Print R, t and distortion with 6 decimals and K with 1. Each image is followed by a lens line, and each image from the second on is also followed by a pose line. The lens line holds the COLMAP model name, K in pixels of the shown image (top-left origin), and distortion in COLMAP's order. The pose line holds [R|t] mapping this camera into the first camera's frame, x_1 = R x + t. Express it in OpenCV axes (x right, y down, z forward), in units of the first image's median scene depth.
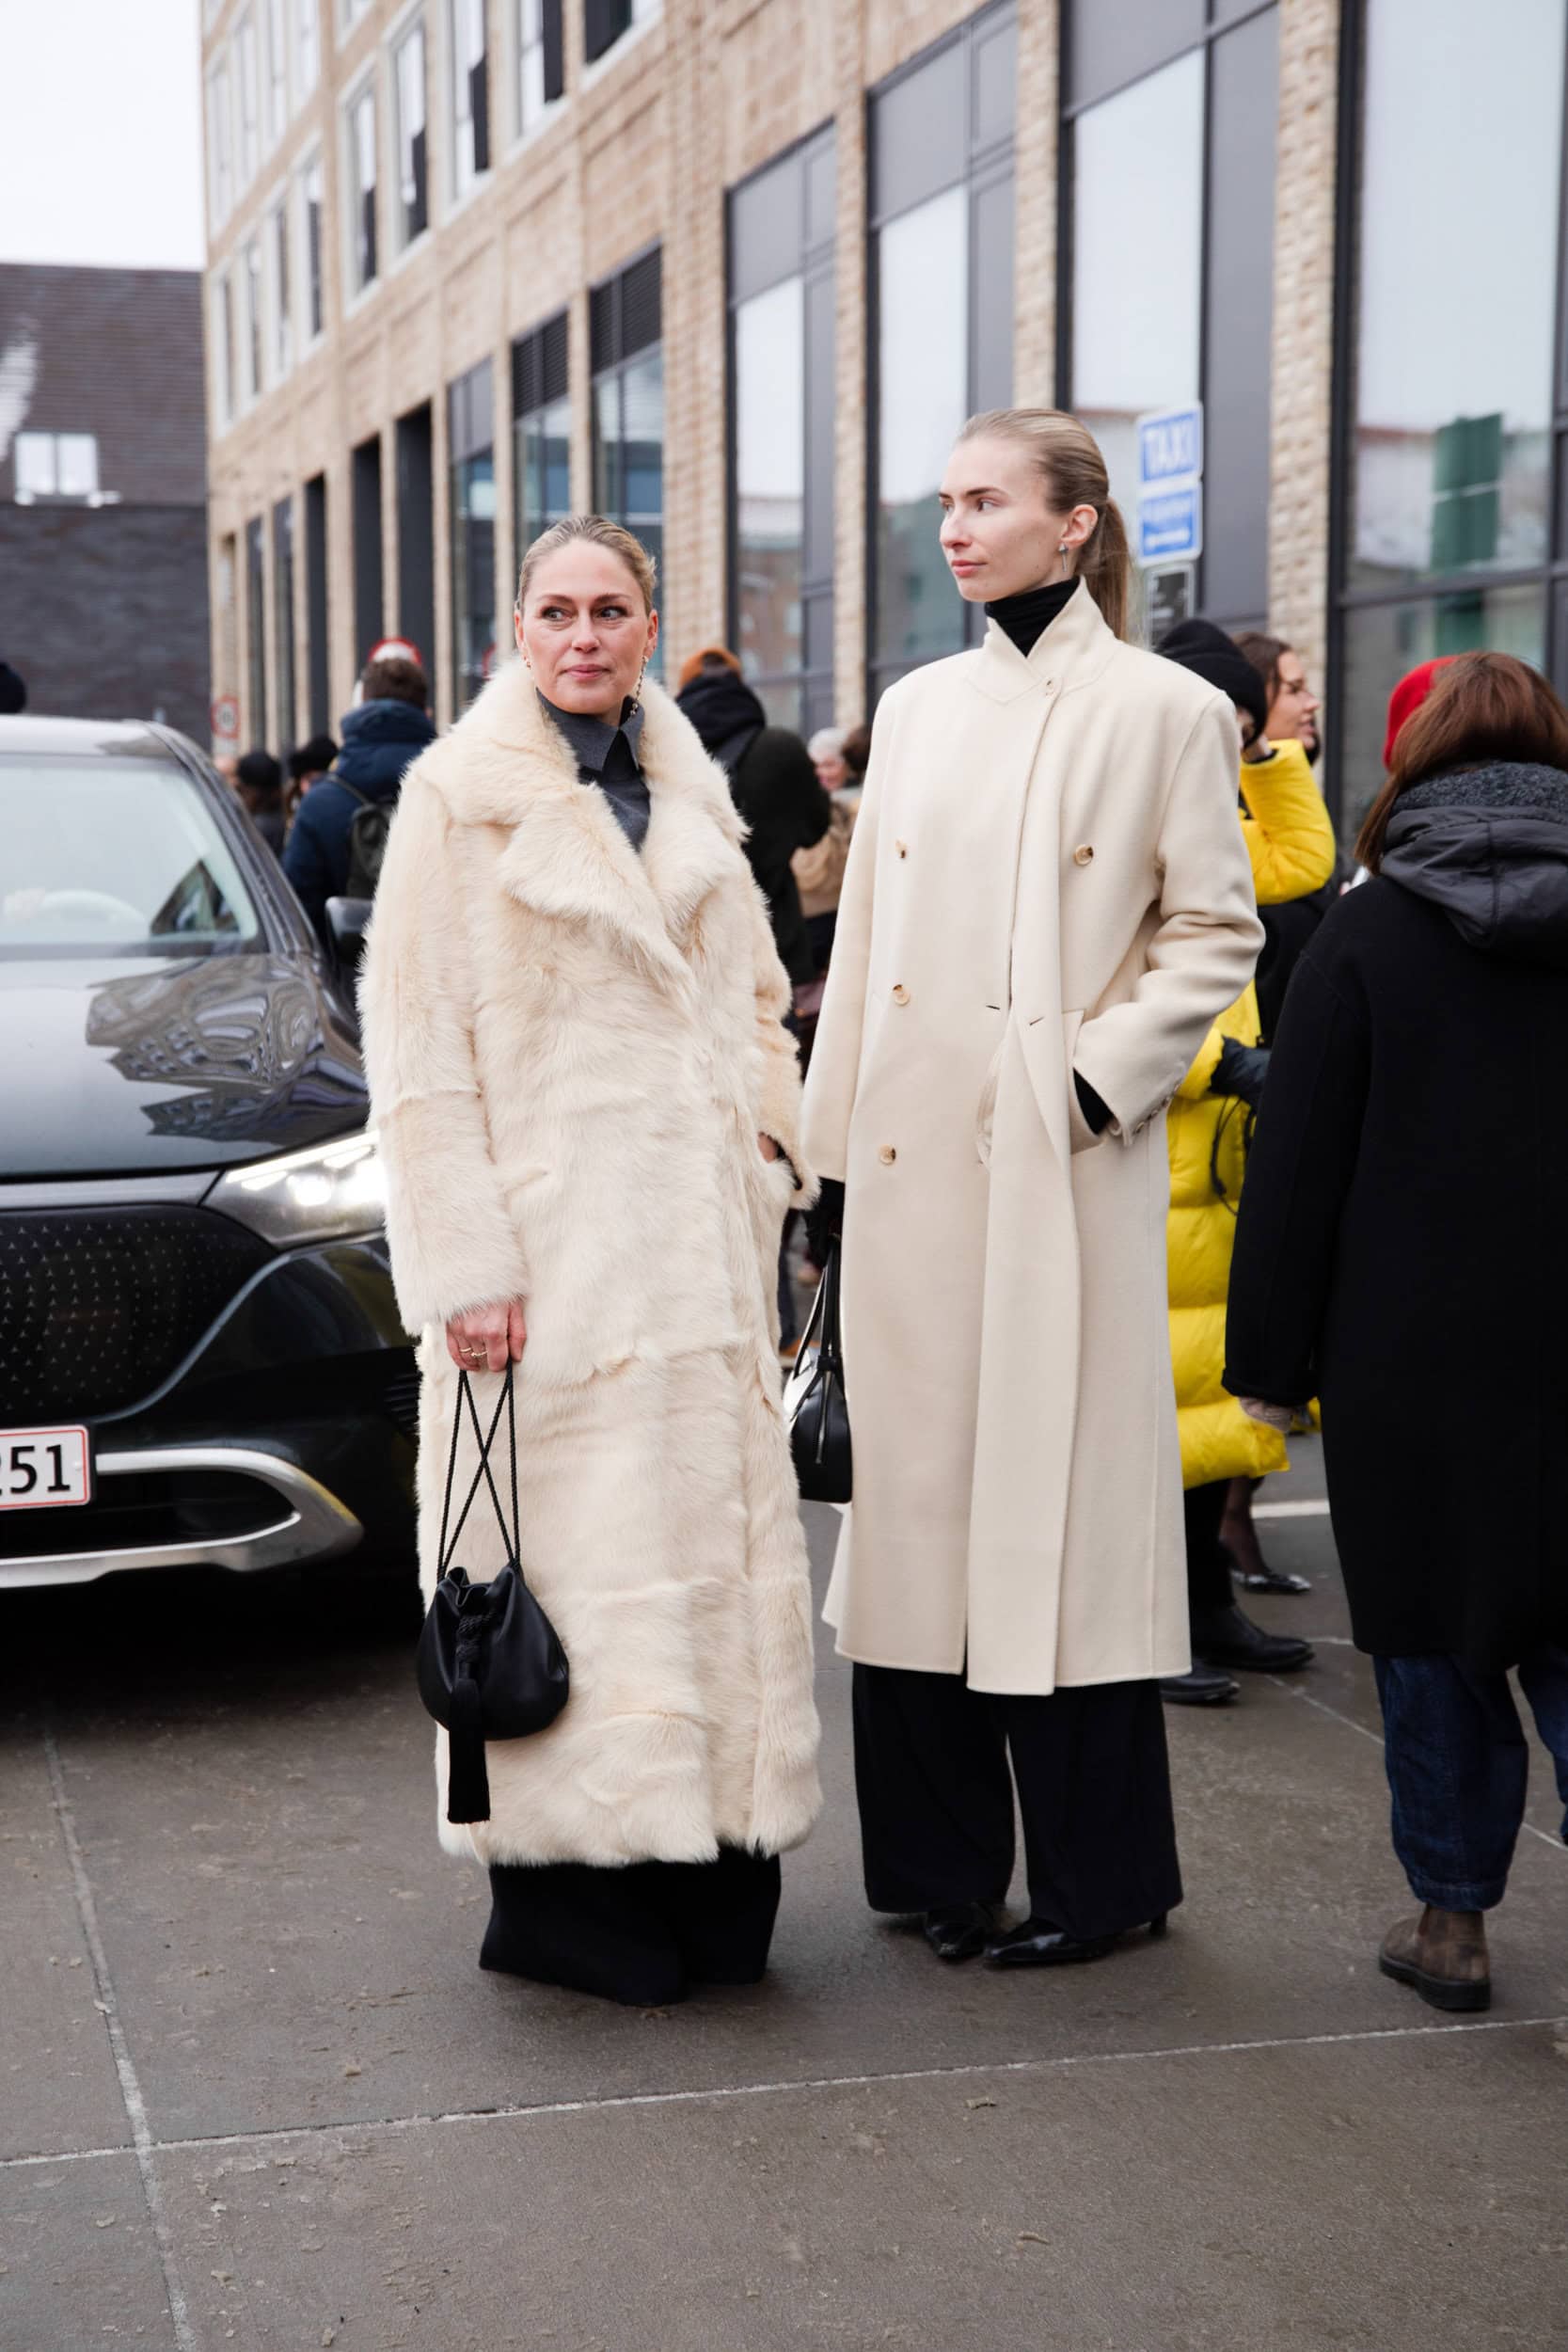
lens RADIAL K [[3701.6, 0, 784.0], [0, 3701.6, 1176.0], [0, 0, 1]] dist [0.143121, 0.149463]
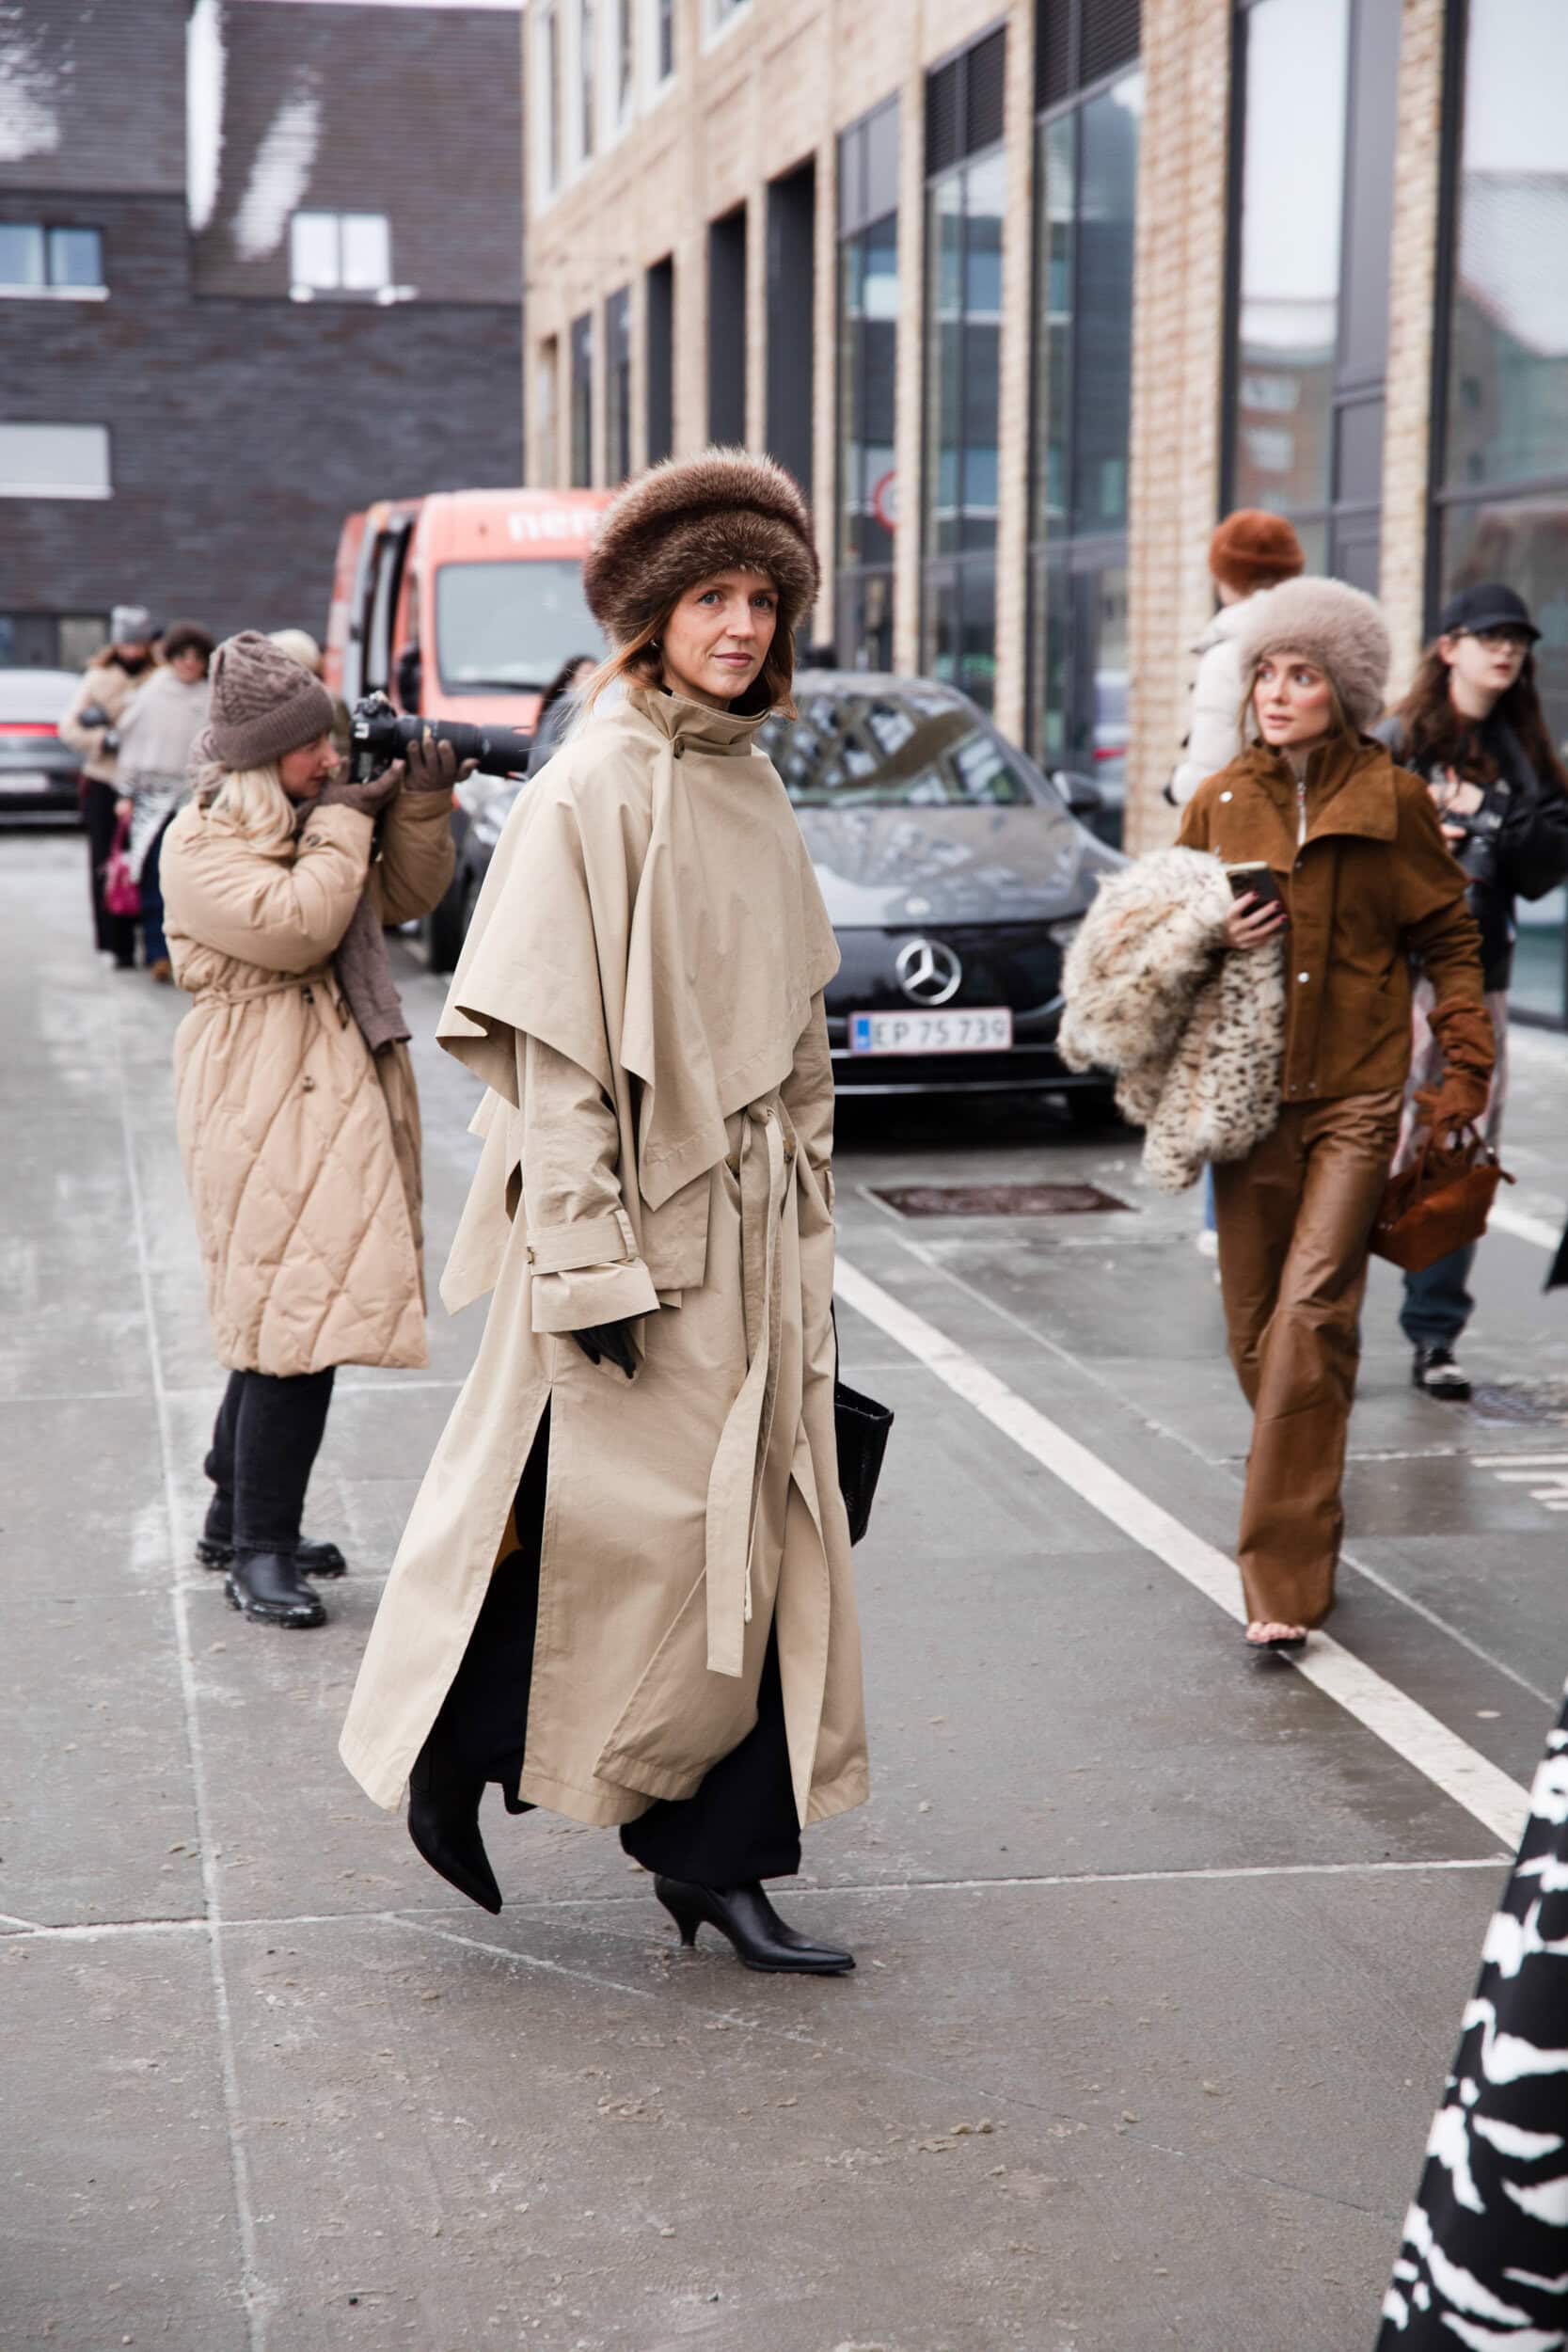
lens RADIAL K [[4404.9, 0, 784.0], [0, 4404.9, 1176.0], [0, 0, 1]] dist [0.292221, 0.072513]
pose [[0.995790, 0.018234, -0.089833, -0.010726], [-0.016991, 0.999749, 0.014582, -0.007173], [0.090076, -0.012995, 0.995850, 0.055331]]
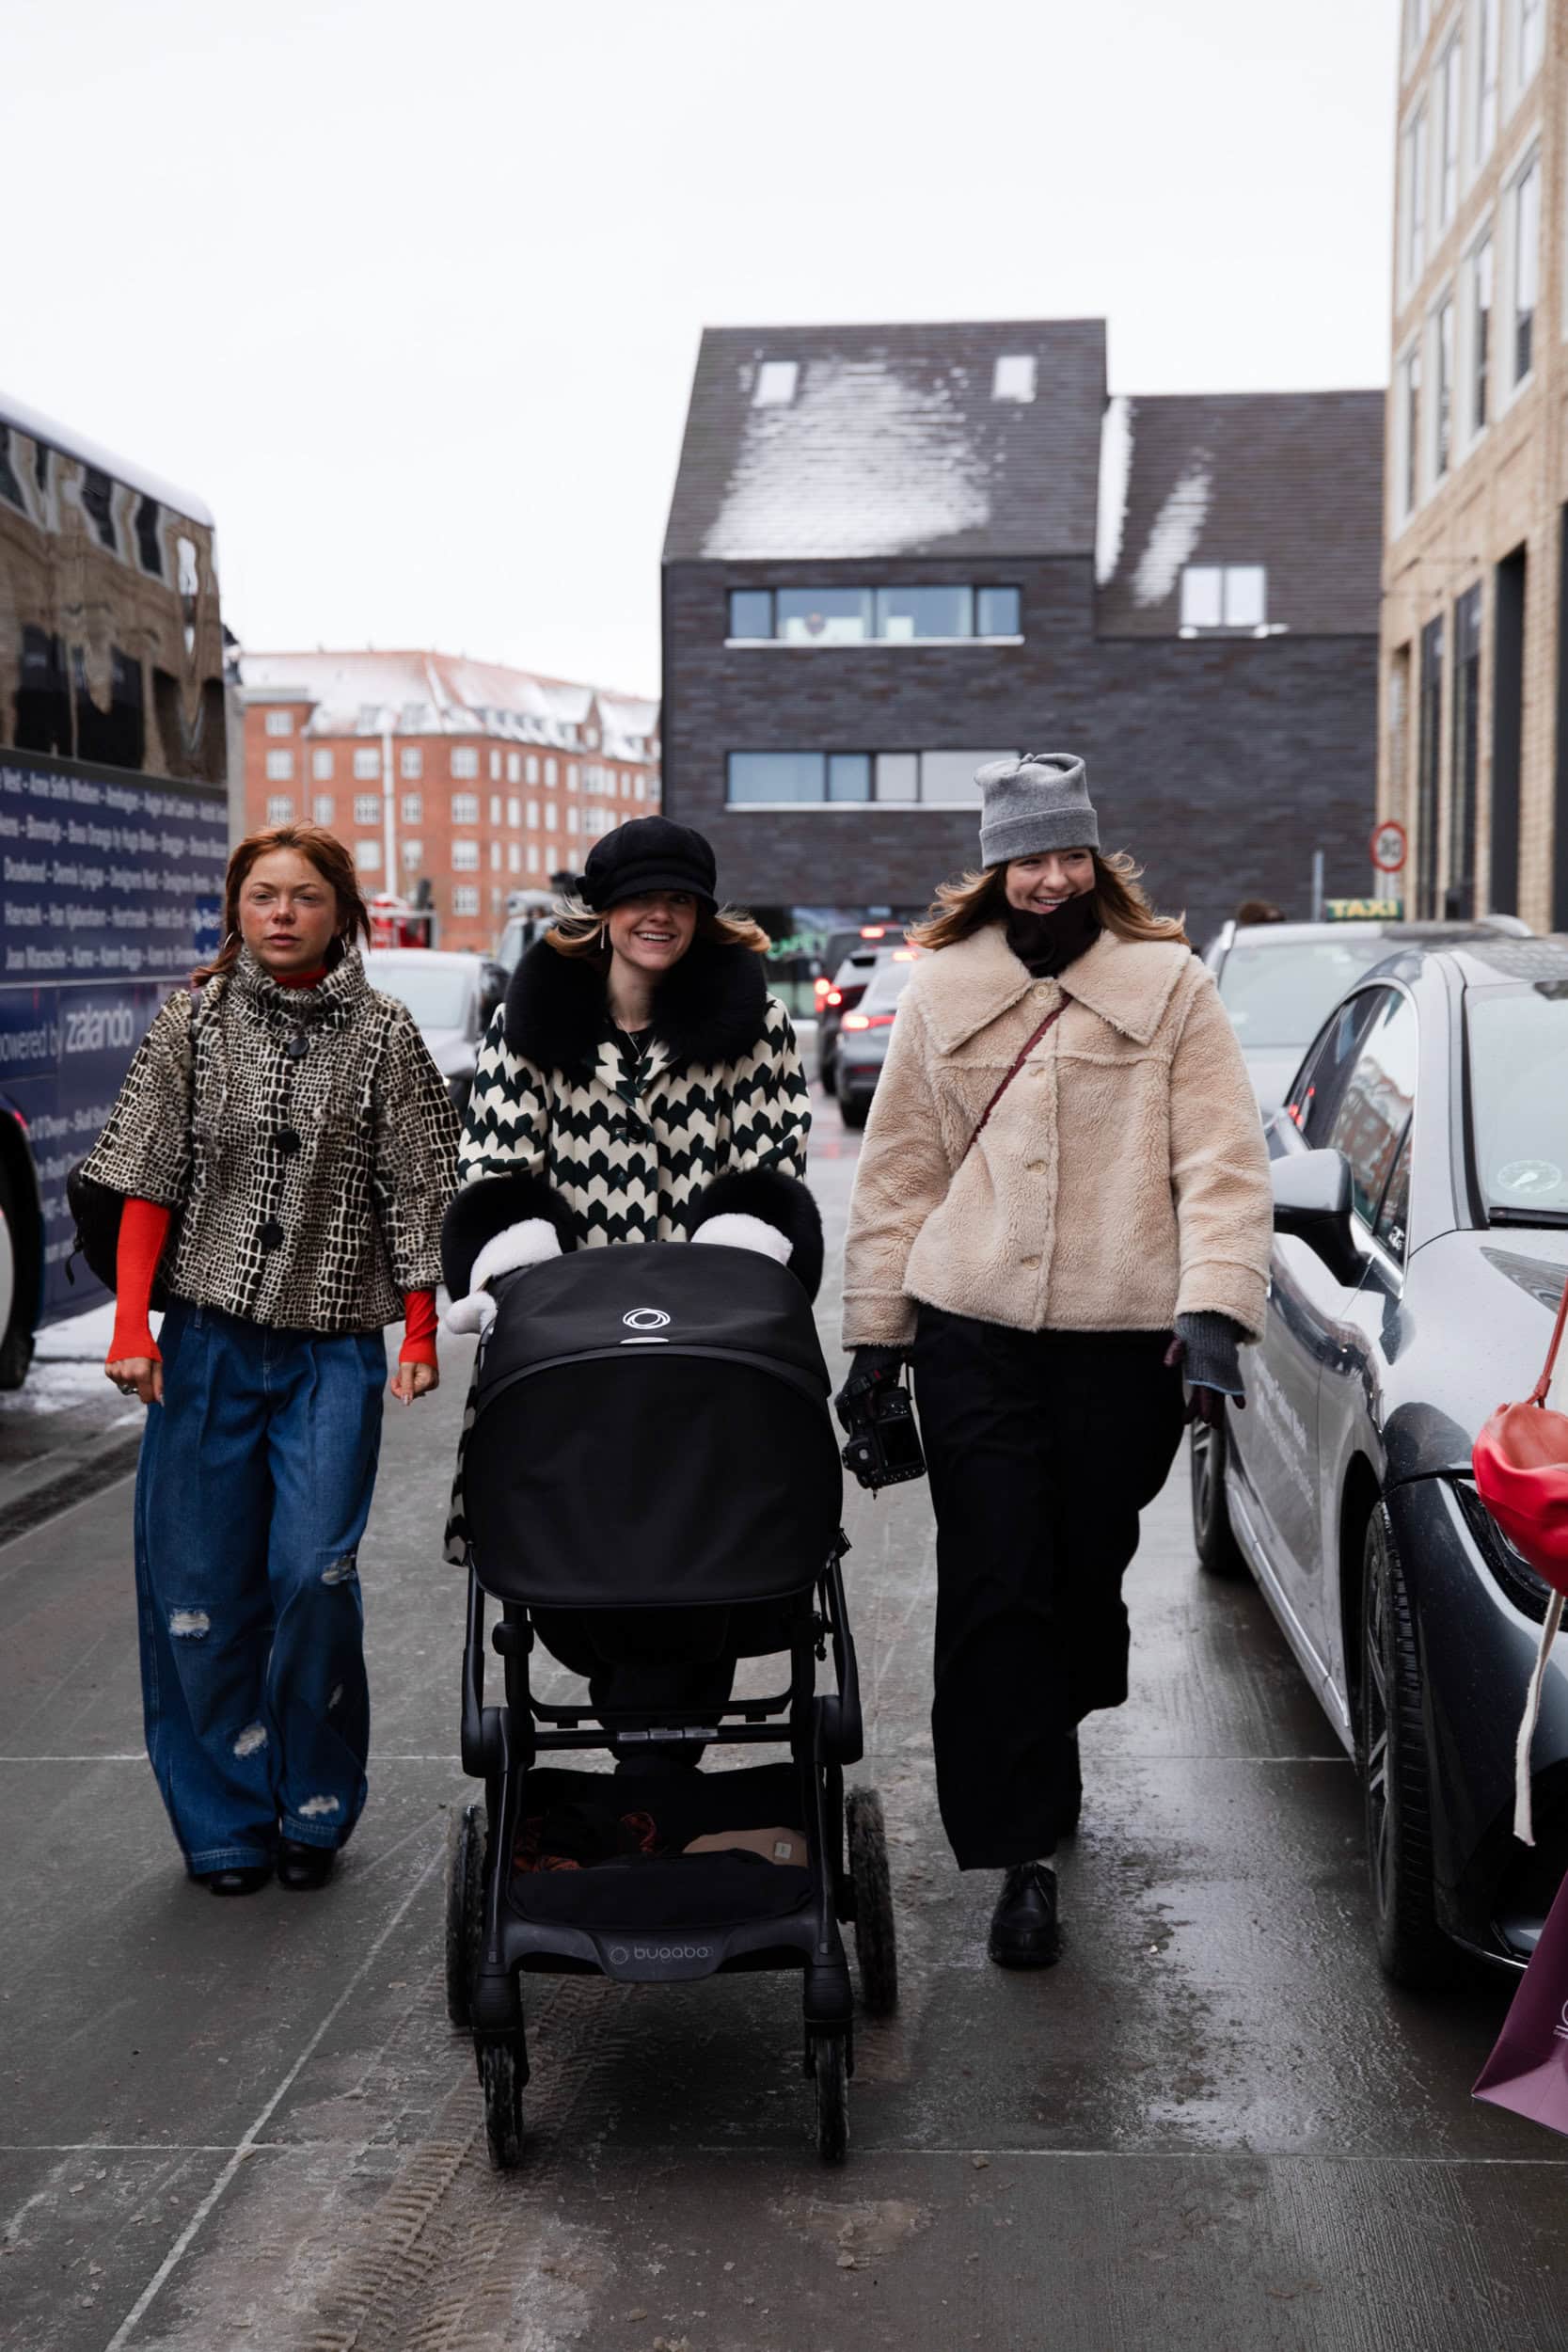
lens RADIAL K [[3379.0, 0, 784.0], [0, 3379.0, 1176.0], [0, 0, 1]] dist [0.063935, 0.287663]
pose [[0.947454, 0.024672, -0.318941, -0.036186], [-0.035289, 0.998997, -0.027552, -0.026158], [0.317941, 0.037359, 0.947374, 0.252677]]
